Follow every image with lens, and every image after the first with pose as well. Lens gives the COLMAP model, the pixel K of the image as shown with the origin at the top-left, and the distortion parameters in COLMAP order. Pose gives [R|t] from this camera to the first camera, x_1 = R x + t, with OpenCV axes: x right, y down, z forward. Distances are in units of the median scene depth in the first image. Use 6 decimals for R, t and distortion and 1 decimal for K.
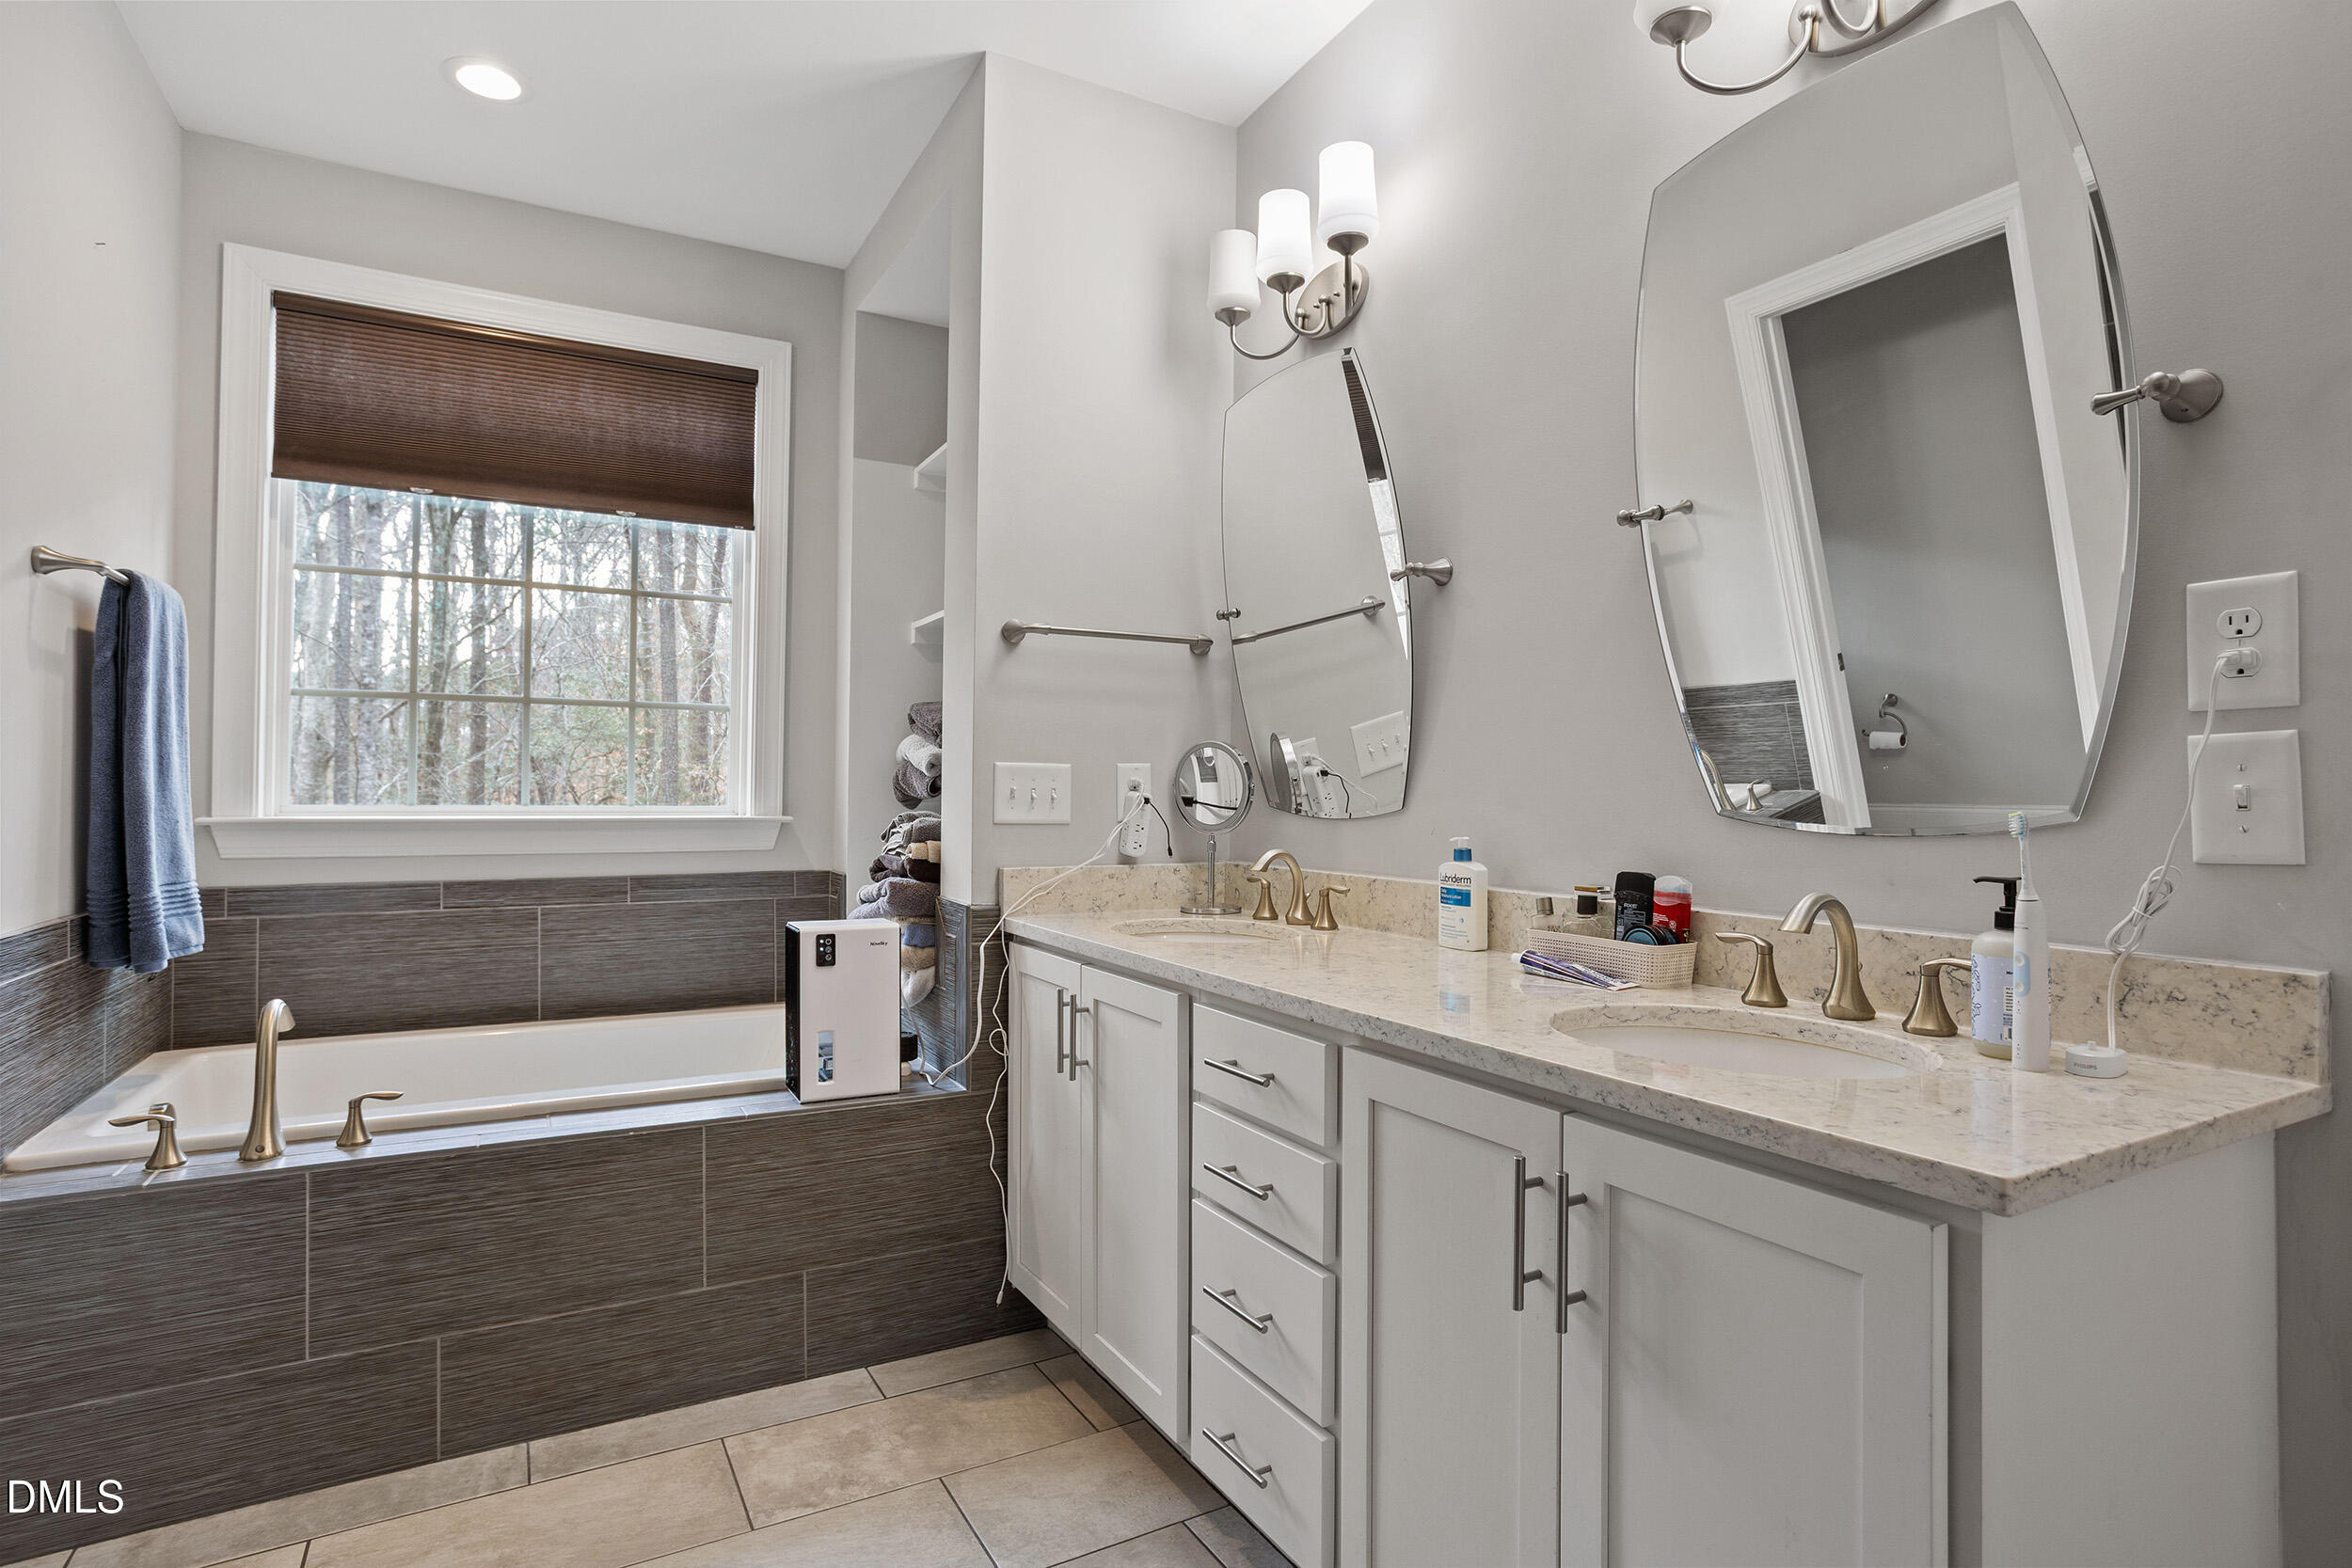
lens RADIAL K [[1205.9, 0, 1163.2], [0, 1205.9, 782.6], [0, 0, 1]] dist [-0.047892, 0.026423]
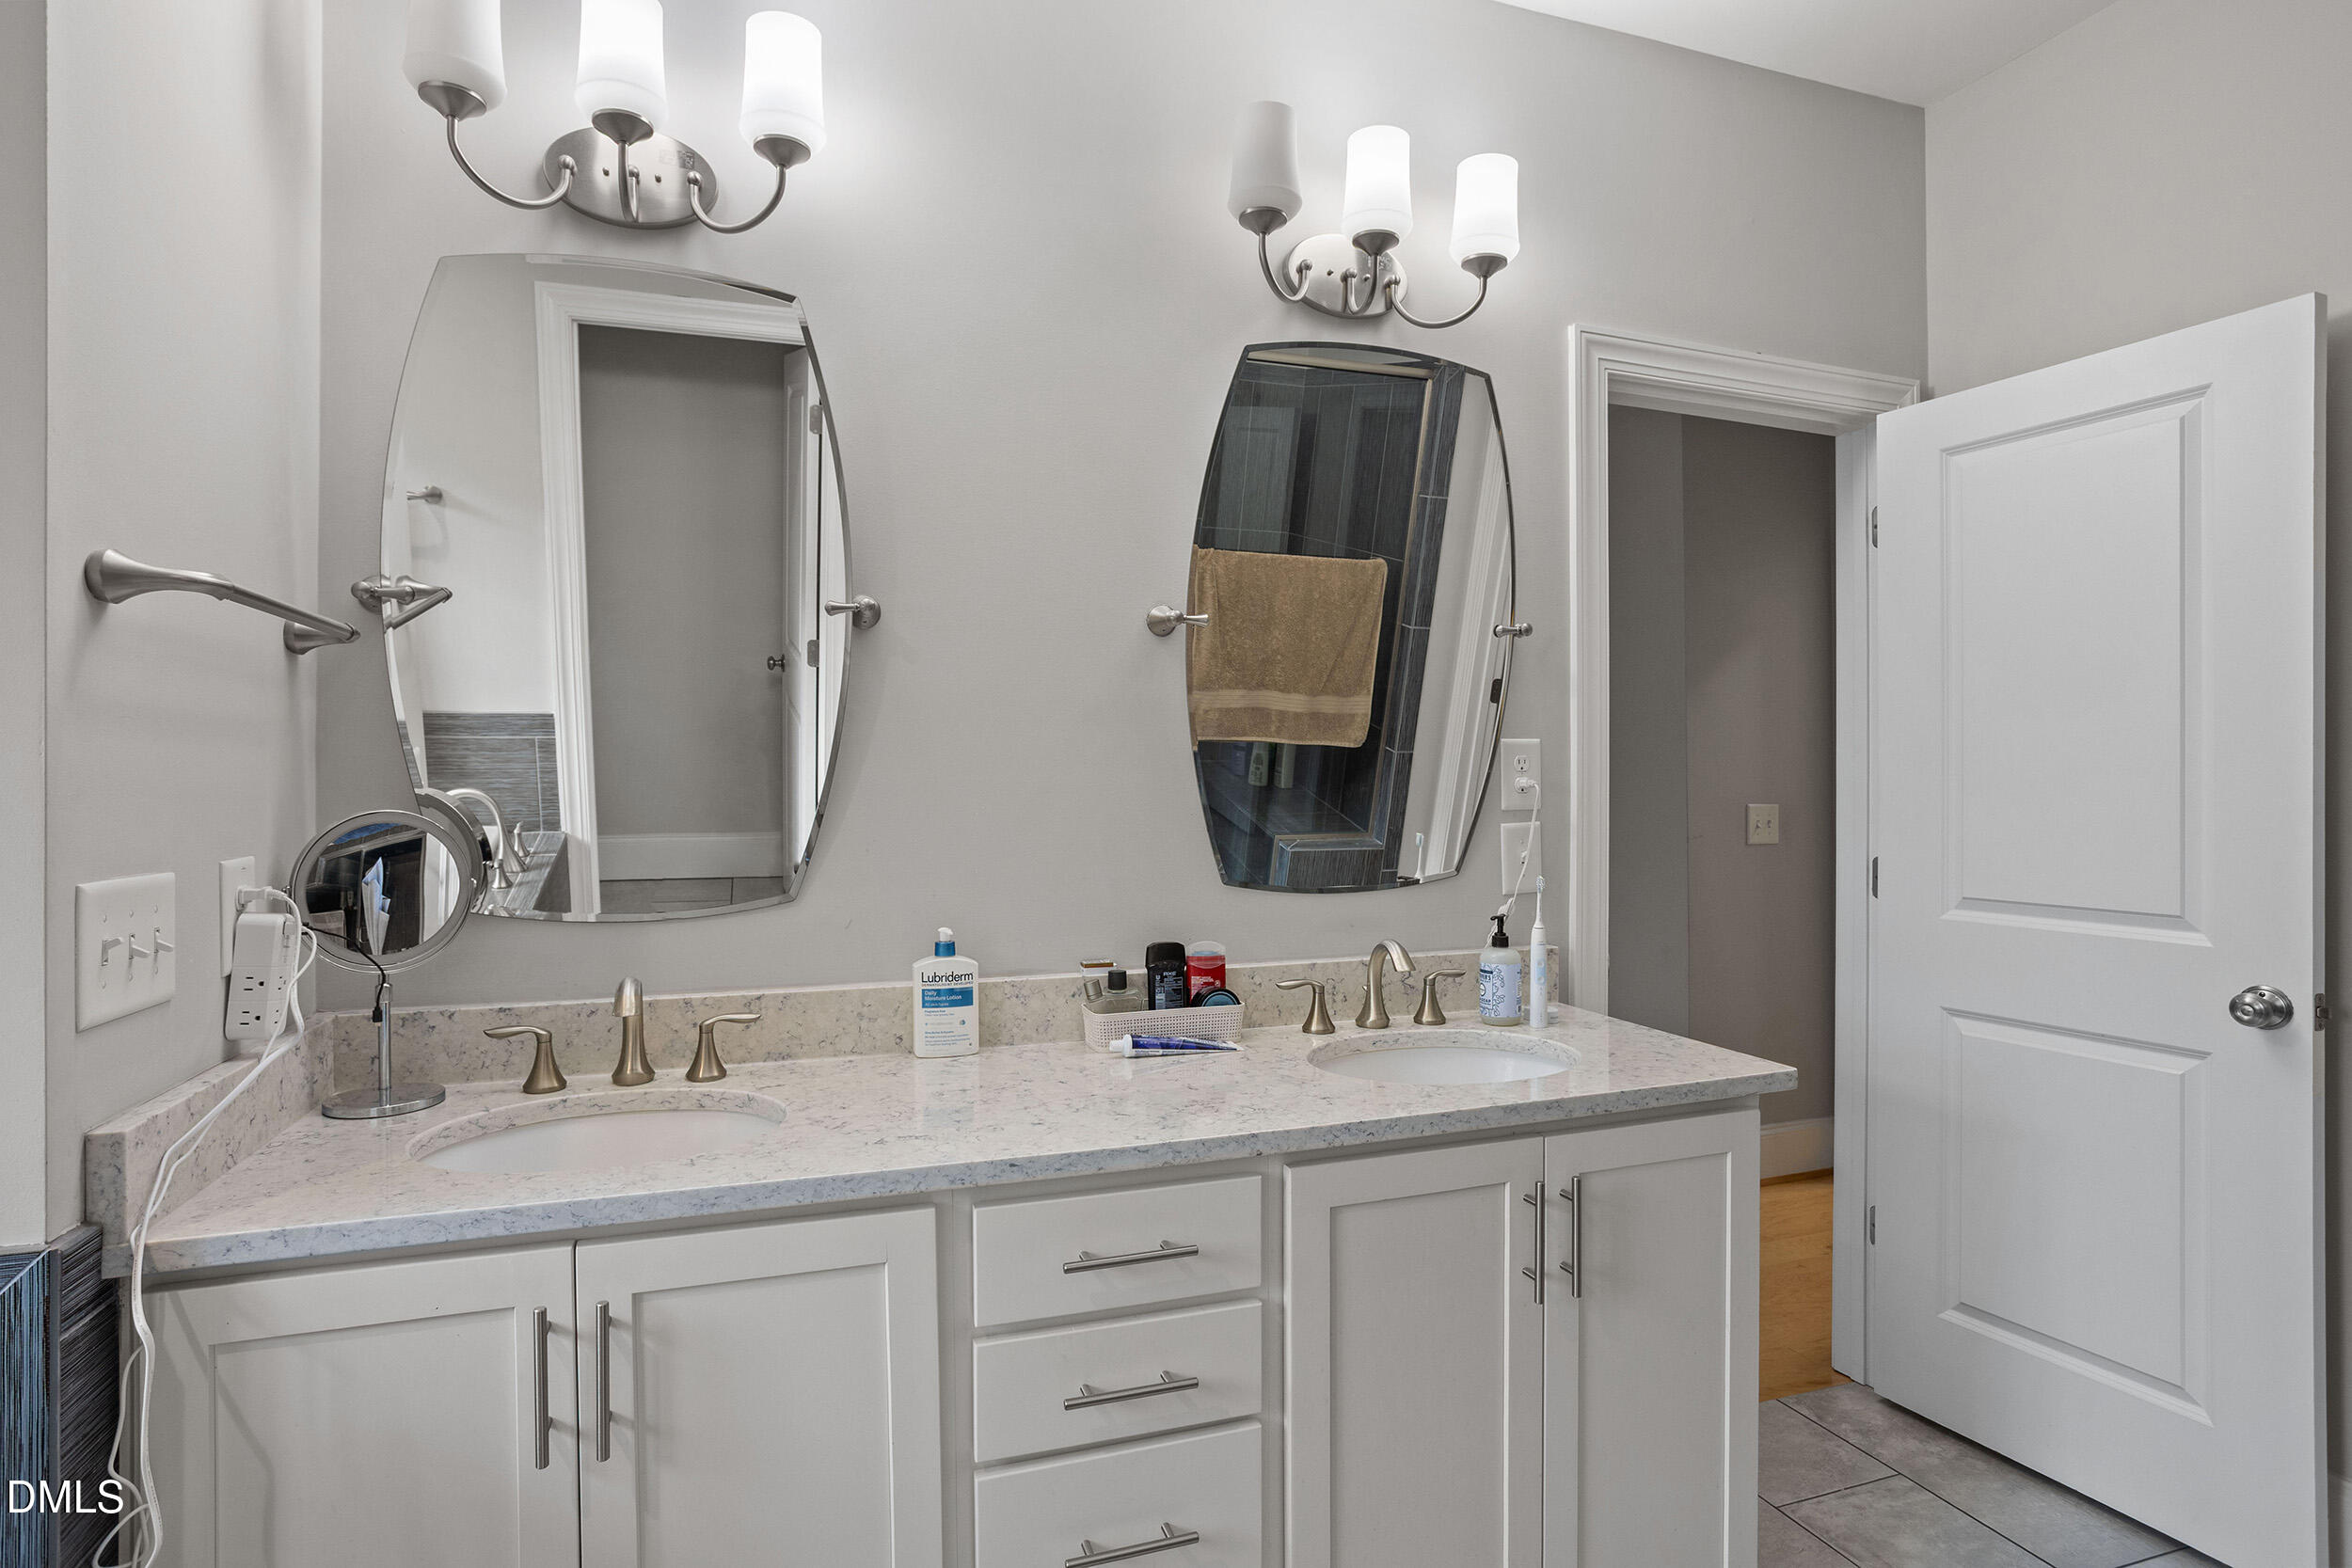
lens RADIAL K [[1205.9, 0, 1163.2], [0, 1205.9, 782.6], [0, 0, 1]] dist [-0.047892, 0.026423]
pose [[0.175641, -0.002967, 0.984450, -0.800285], [0.002659, 0.999993, 0.002540, -0.085918], [-0.984451, 0.002171, 0.175648, 0.945004]]
